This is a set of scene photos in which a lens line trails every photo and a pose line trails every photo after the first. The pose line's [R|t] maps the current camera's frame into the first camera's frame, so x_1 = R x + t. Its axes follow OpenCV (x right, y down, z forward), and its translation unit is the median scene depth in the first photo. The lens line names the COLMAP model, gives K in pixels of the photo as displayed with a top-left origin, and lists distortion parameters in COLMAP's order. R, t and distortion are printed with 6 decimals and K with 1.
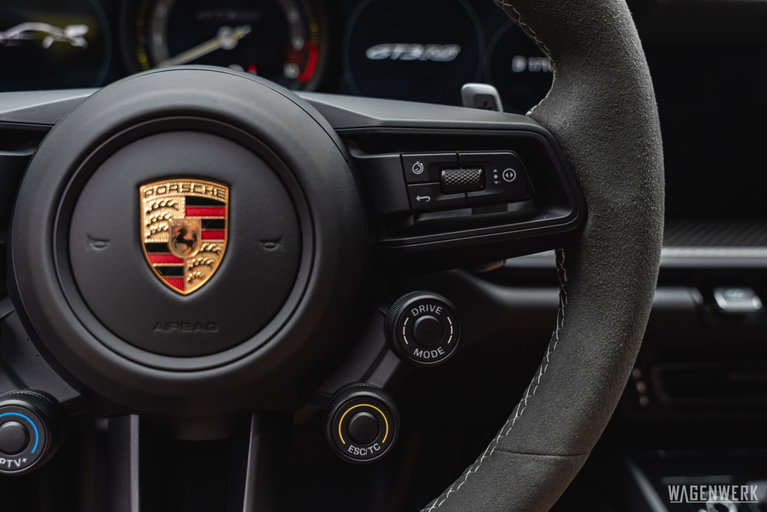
lens RADIAL K [[963.3, 0, 400.5], [0, 963.3, 259.4], [0, 0, 1]] dist [0.071619, 0.000000]
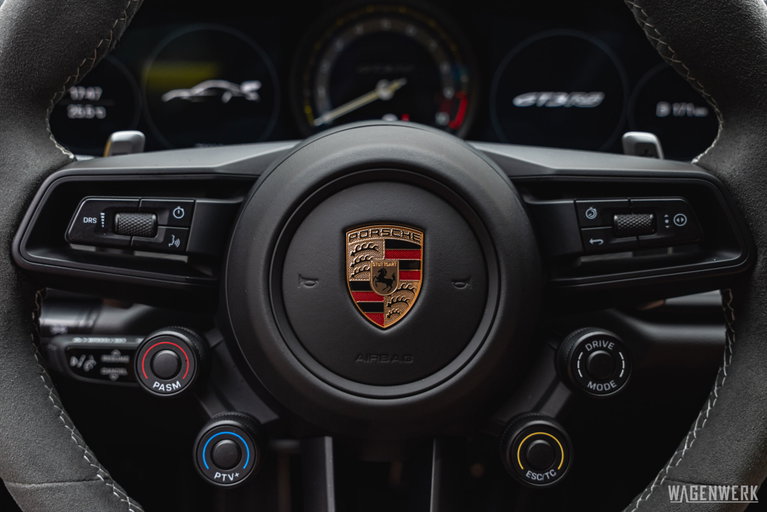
lens RADIAL K [[963.3, 0, 387.5], [0, 963.3, 259.5], [0, 0, 1]] dist [0.071619, 0.000000]
pose [[0.995133, 0.003802, -0.098463, -0.102131], [-0.007060, 0.999438, -0.032761, -0.006062], [0.098284, 0.033297, 0.994601, -0.094887]]
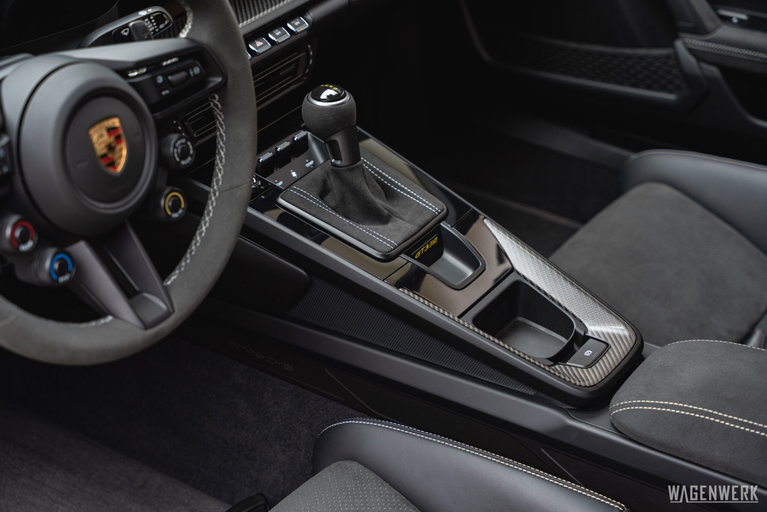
lens RADIAL K [[1476.5, 0, 388.3], [0, 1476.5, 256.6], [0, 0, 1]] dist [0.015624, 0.000000]
pose [[0.658933, -0.385141, 0.646123, -1.878037], [0.221572, 0.920245, 0.322575, -0.666869], [-0.718828, -0.069392, 0.691716, -1.604785]]
